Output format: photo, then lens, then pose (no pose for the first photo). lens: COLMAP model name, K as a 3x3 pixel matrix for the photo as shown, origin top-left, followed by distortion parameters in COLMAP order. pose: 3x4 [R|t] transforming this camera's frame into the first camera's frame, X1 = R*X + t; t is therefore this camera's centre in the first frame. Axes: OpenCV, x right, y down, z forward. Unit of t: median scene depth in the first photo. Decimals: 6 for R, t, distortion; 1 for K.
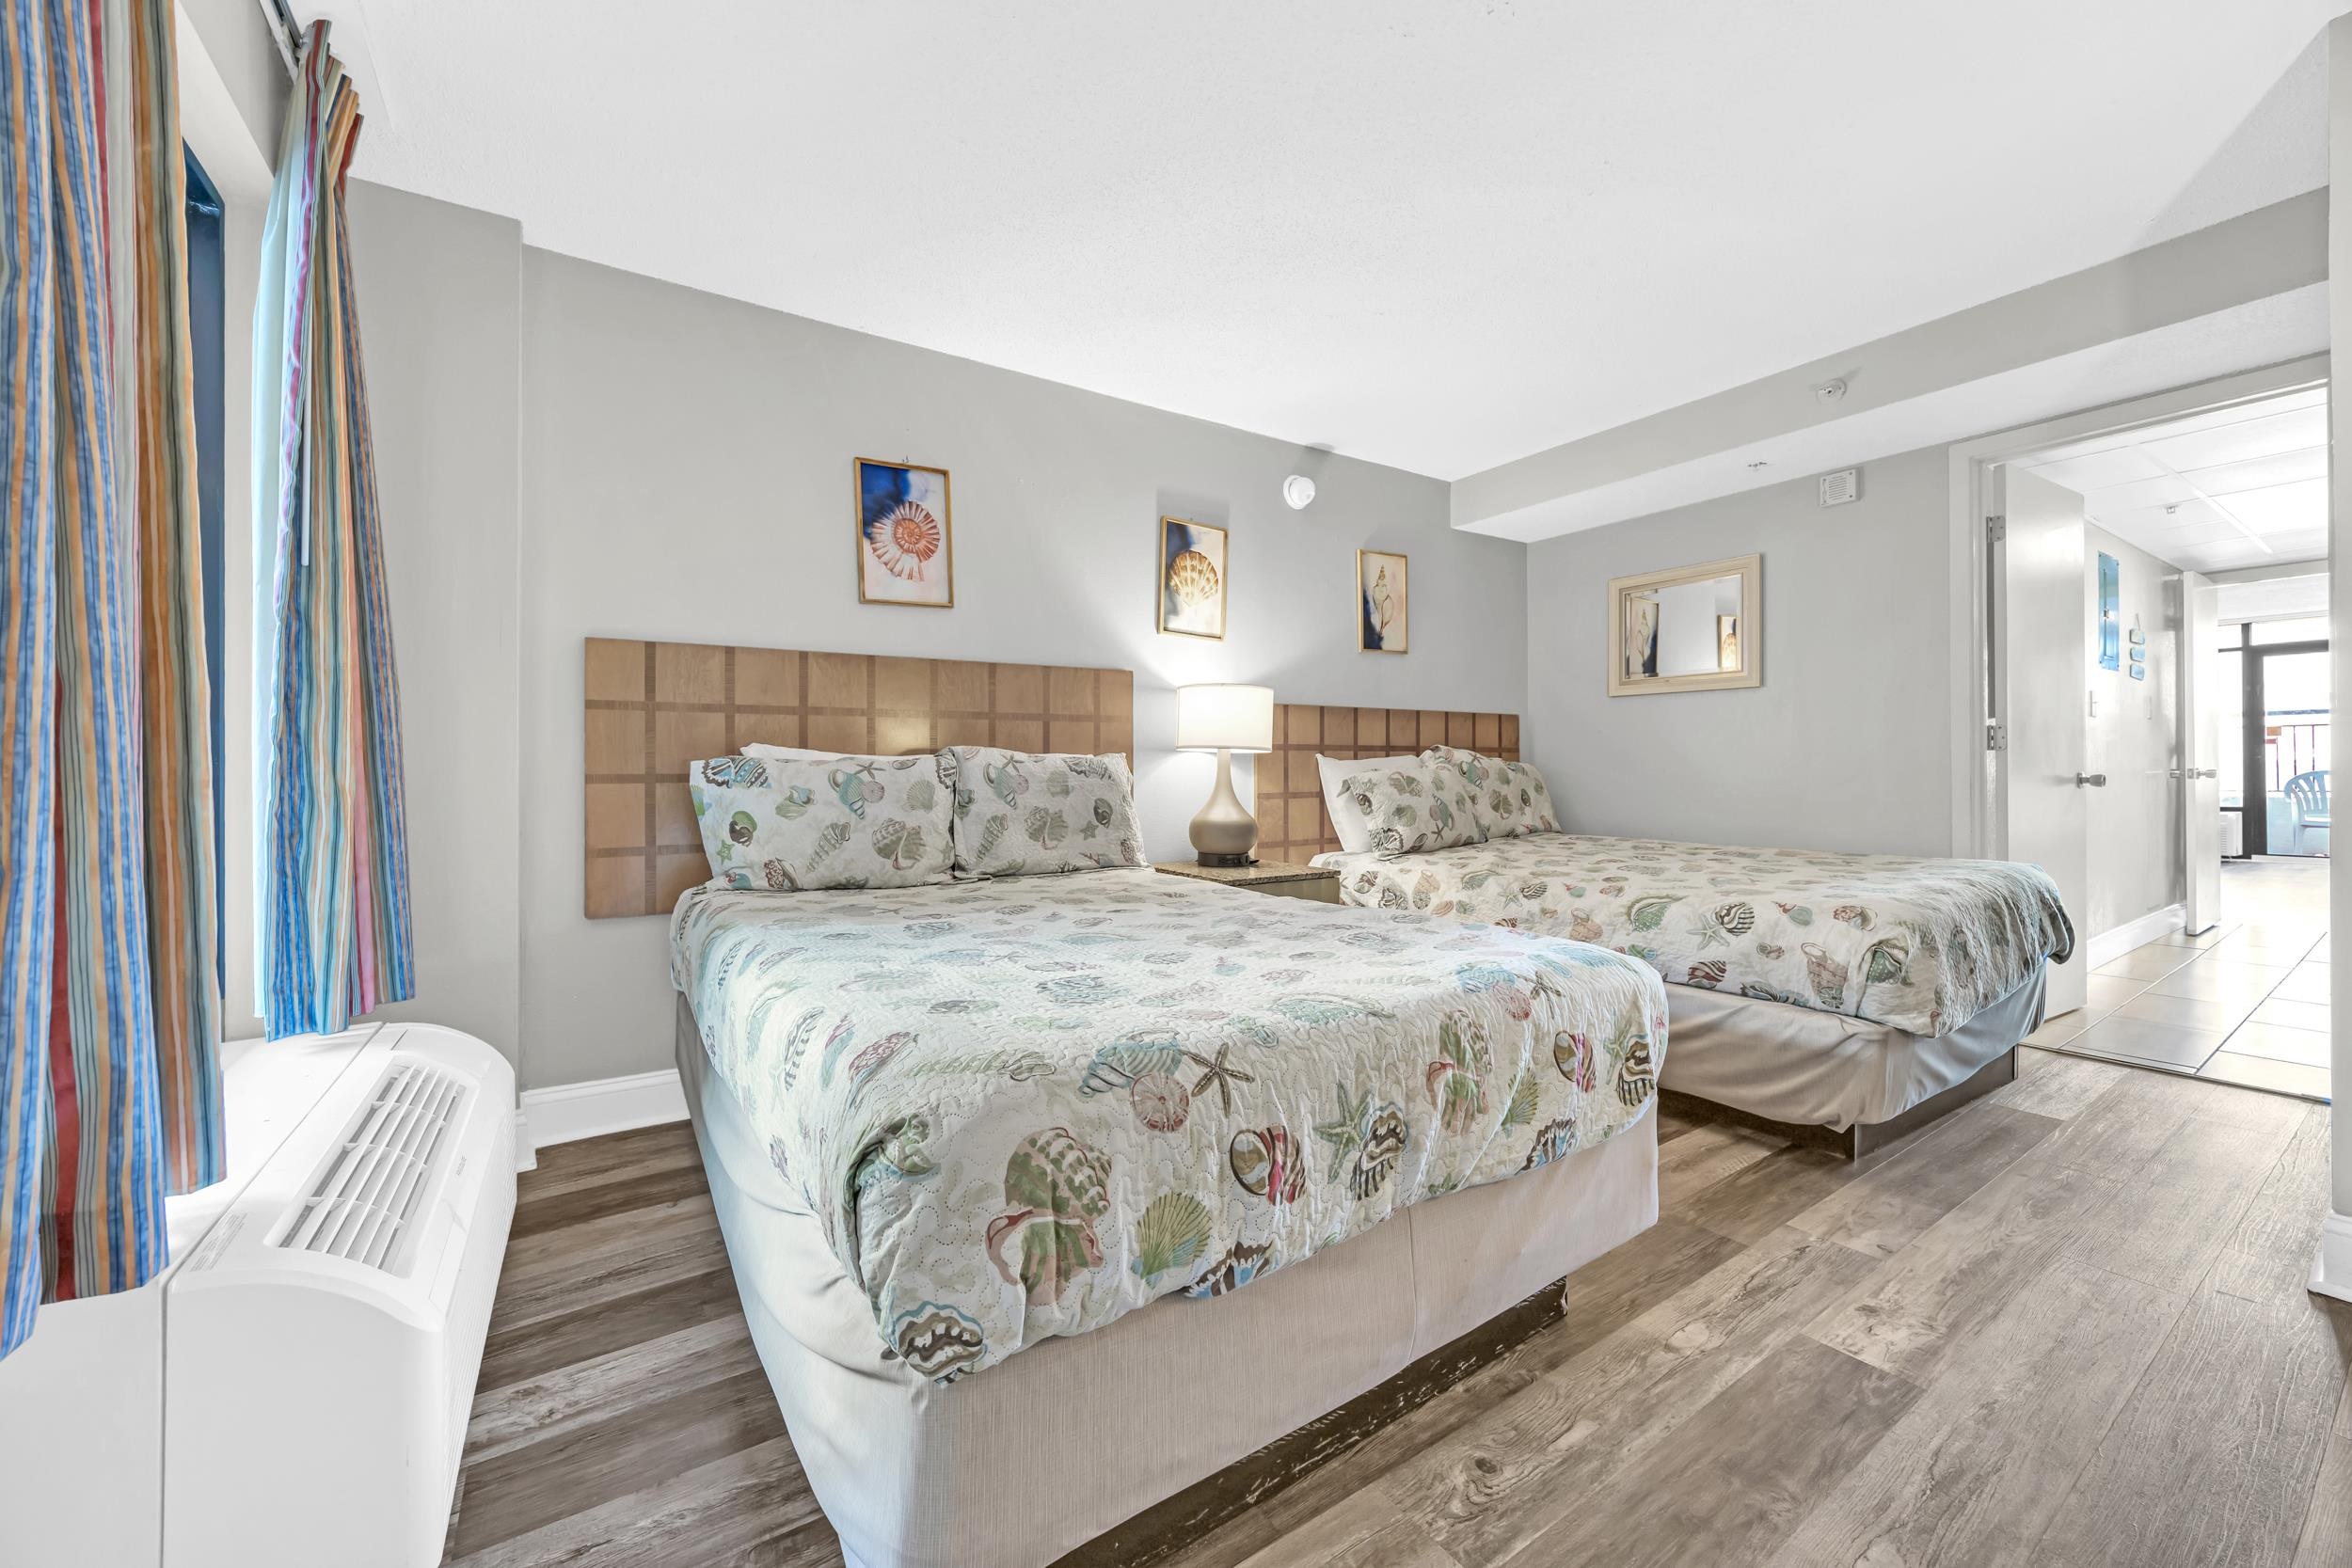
lens RADIAL K [[883.2, 0, 1173.8], [0, 883.2, 770.0], [0, 0, 1]] dist [-0.008303, 0.000103]
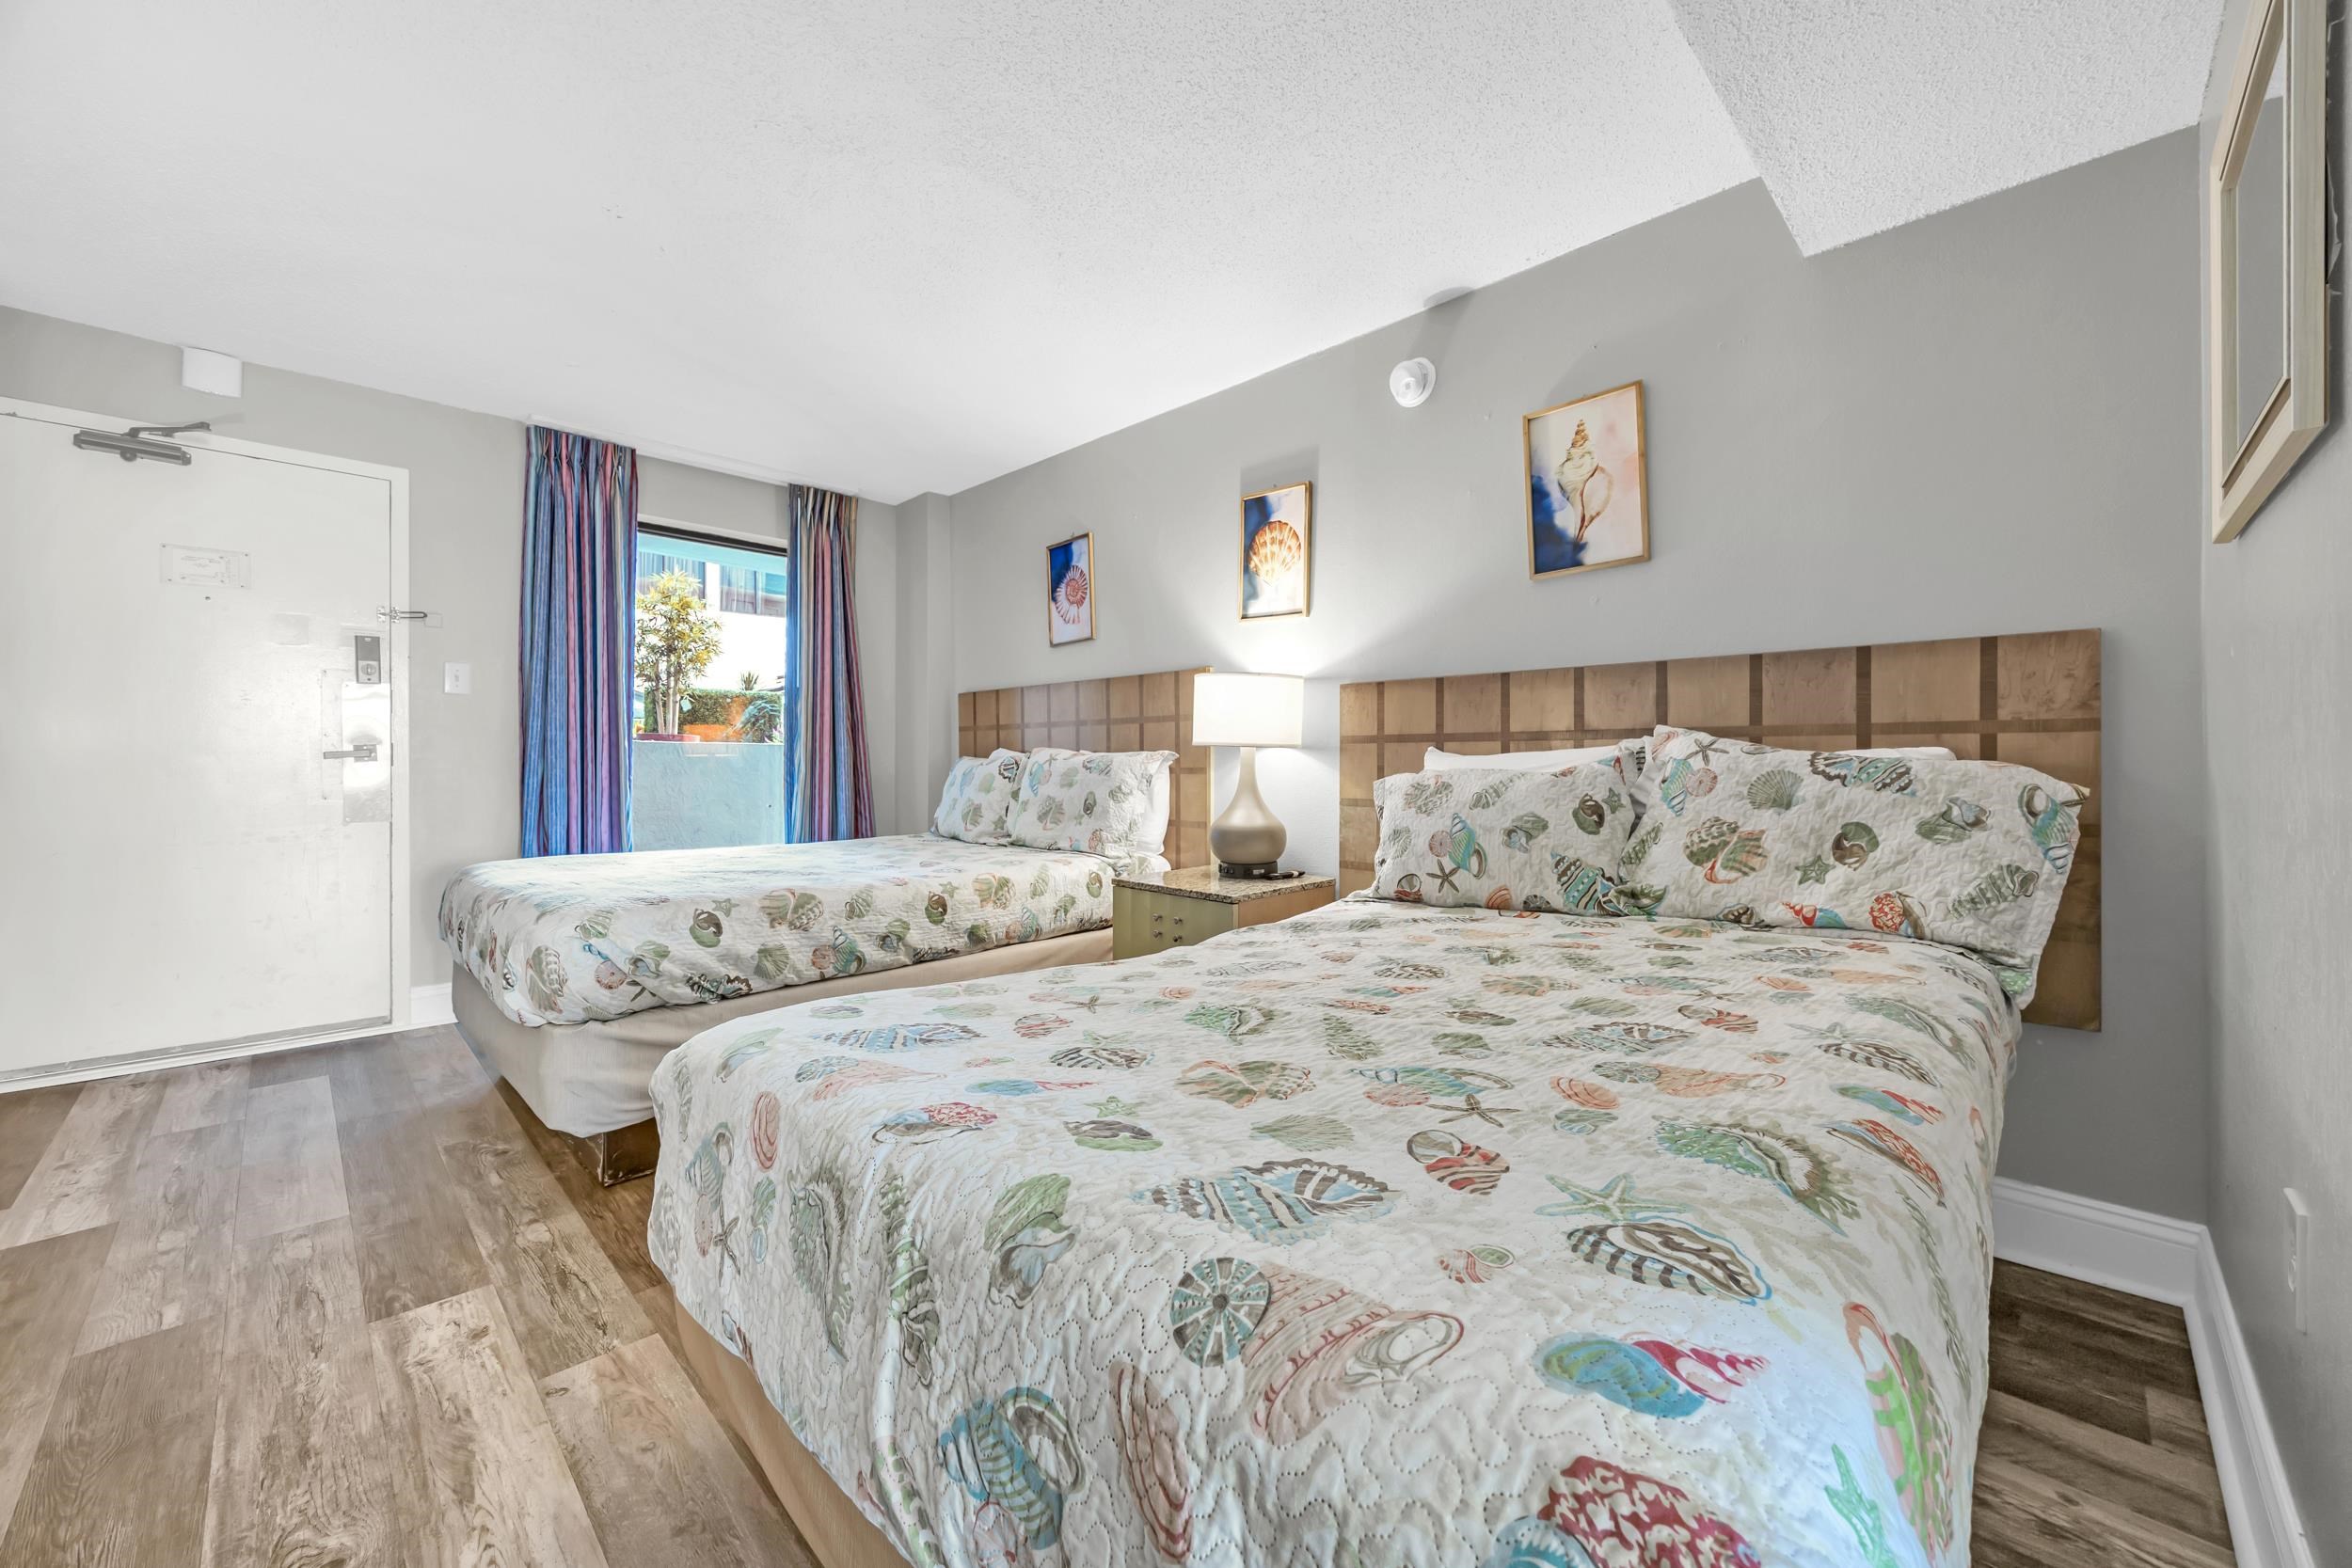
lens RADIAL K [[883.2, 0, 1180.2], [0, 883.2, 778.0], [0, 0, 1]] dist [-0.008303, 0.000103]
pose [[0.221051, 0.023650, -0.974976, 0.889258], [-0.001547, 0.999713, 0.023900, -0.011131], [0.975261, -0.003775, 0.221024, 0.724704]]
